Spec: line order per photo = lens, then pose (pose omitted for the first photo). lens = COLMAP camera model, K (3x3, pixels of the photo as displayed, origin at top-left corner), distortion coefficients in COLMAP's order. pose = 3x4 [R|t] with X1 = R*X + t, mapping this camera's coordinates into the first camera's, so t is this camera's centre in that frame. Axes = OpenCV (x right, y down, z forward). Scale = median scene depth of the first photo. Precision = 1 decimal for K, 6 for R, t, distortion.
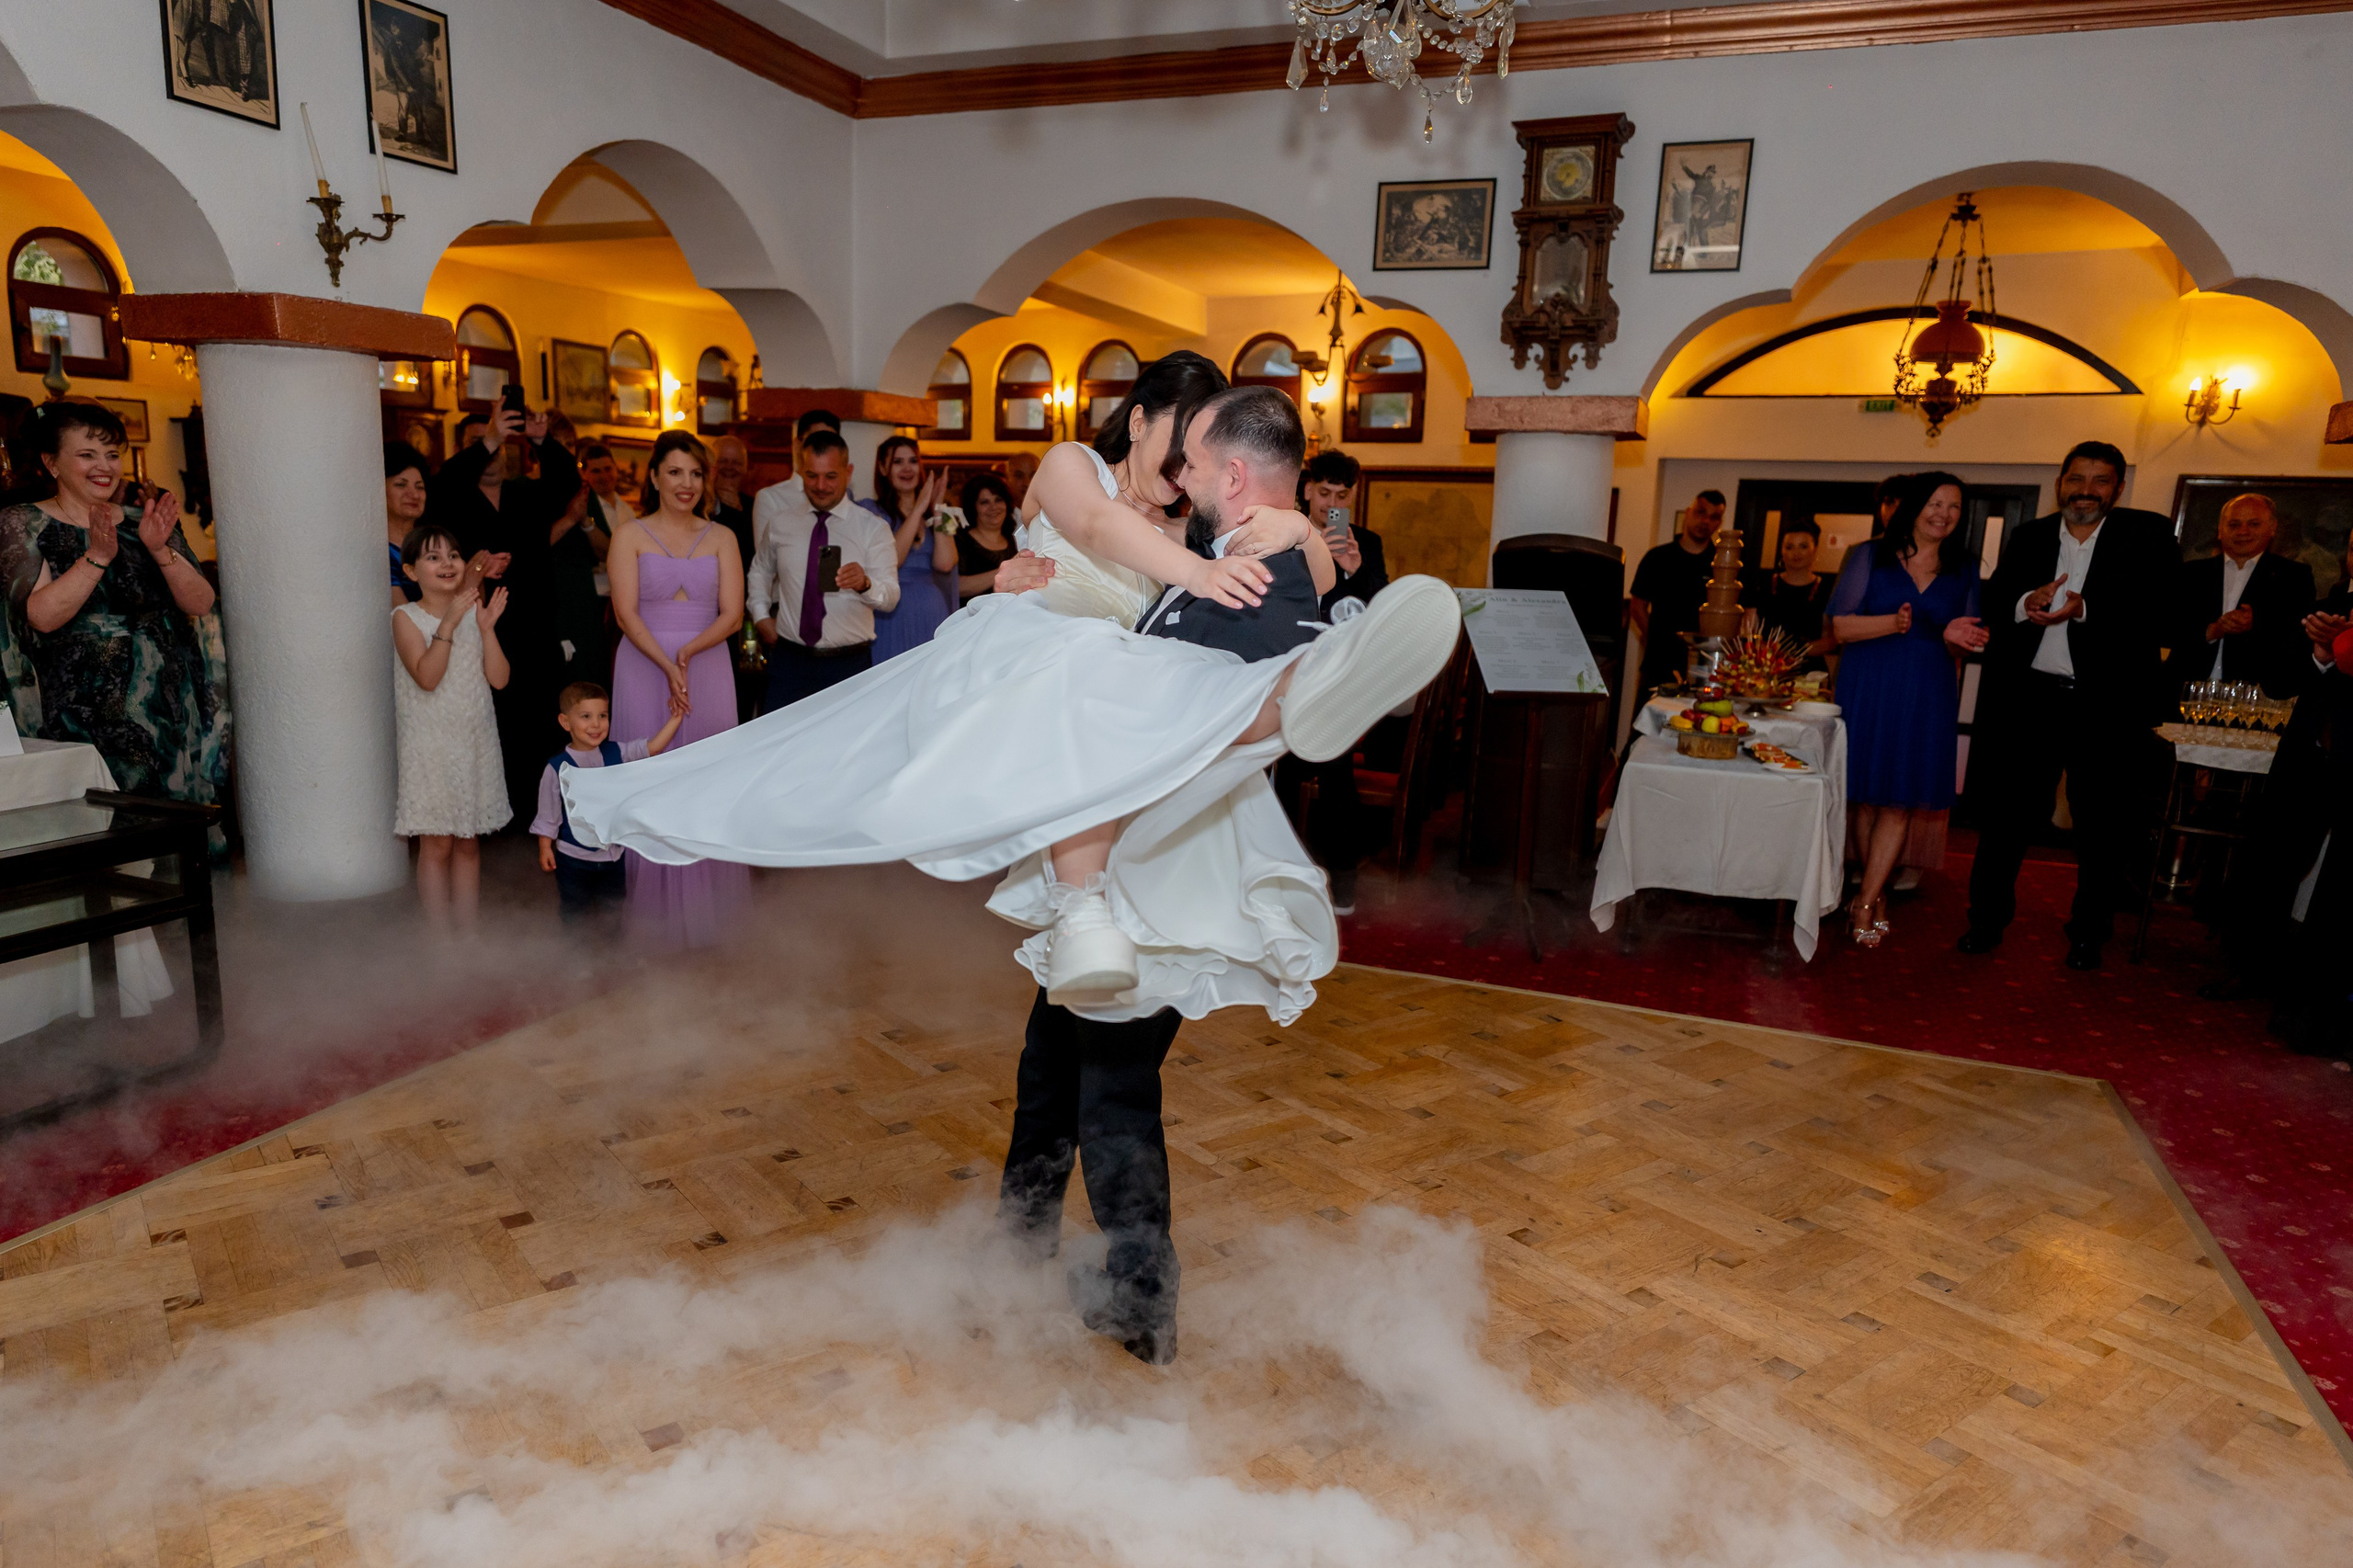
lens RADIAL K [[1420.0, 0, 1185.9], [0, 1420.0, 828.5], [0, 0, 1]] dist [0.000189, 0.001507]
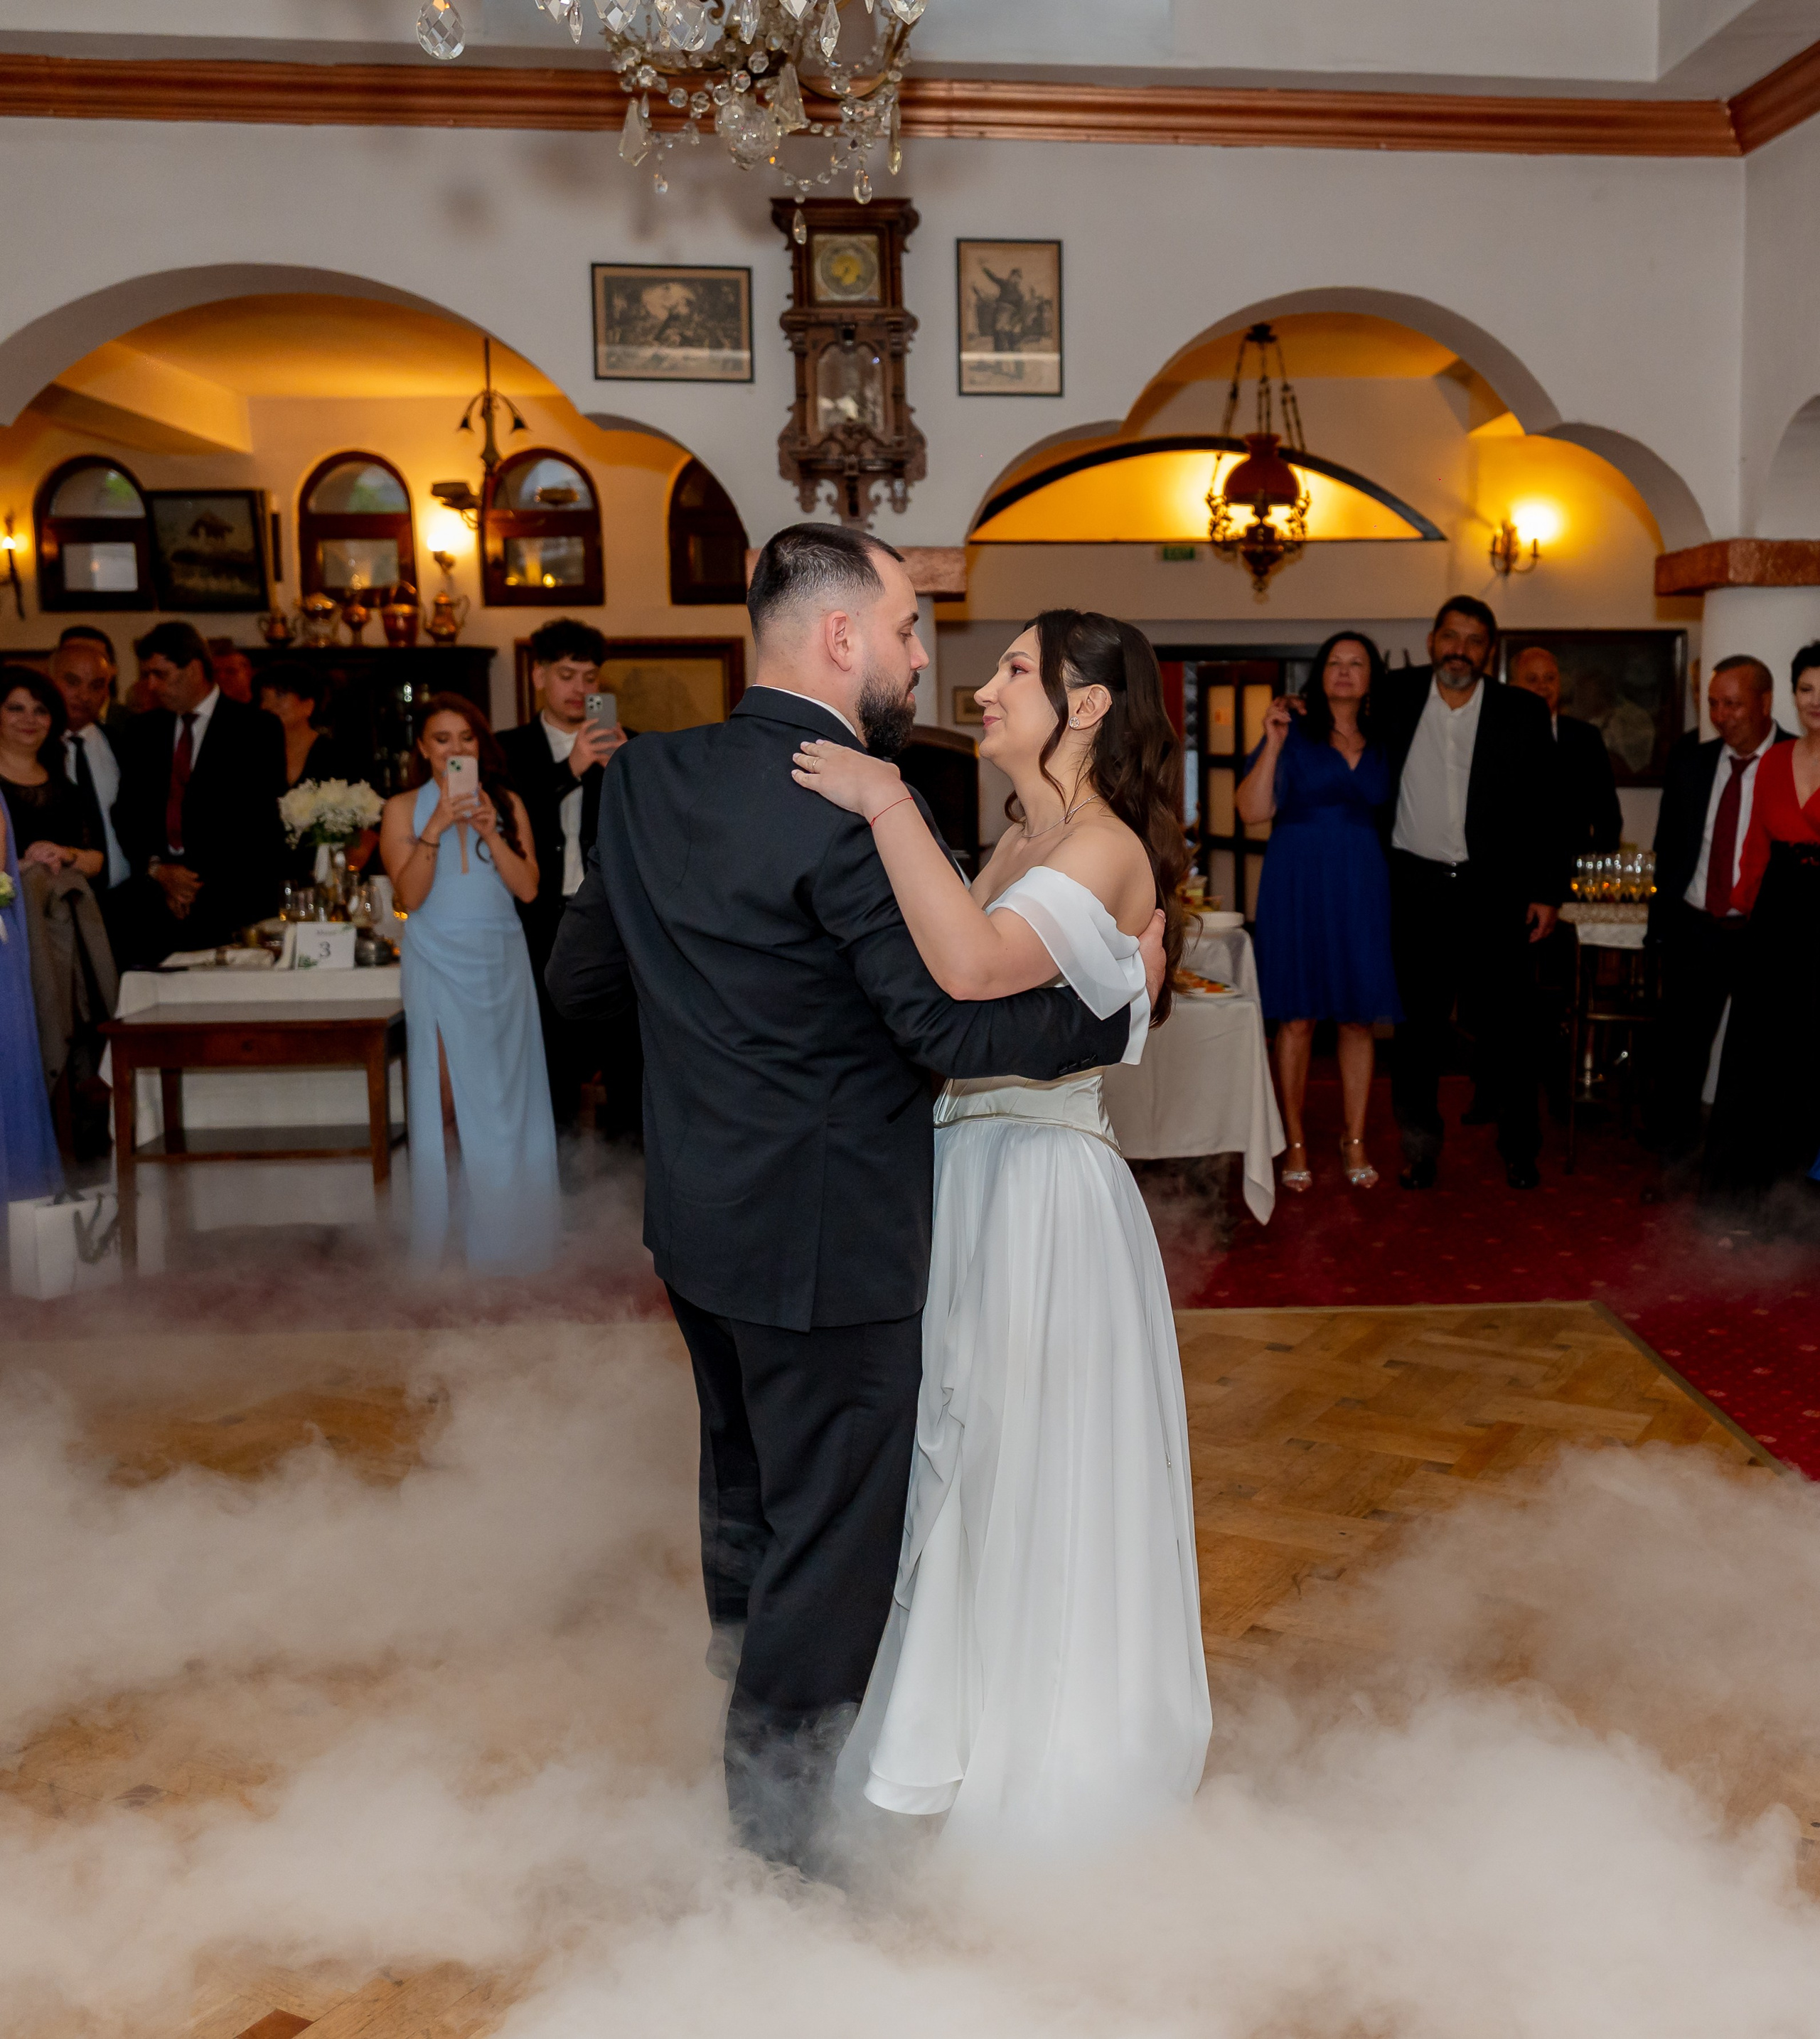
lens RADIAL K [[2017.9, 0, 1146.0], [0, 2017.9, 990.2], [0, 0, 1]] dist [0.001785, 0.002208]
pose [[0.893435, -0.098595, 0.438239, -0.105605], [0.130605, 0.990483, -0.043424, 0.001357], [-0.429787, 0.096033, 0.897809, -0.027256]]
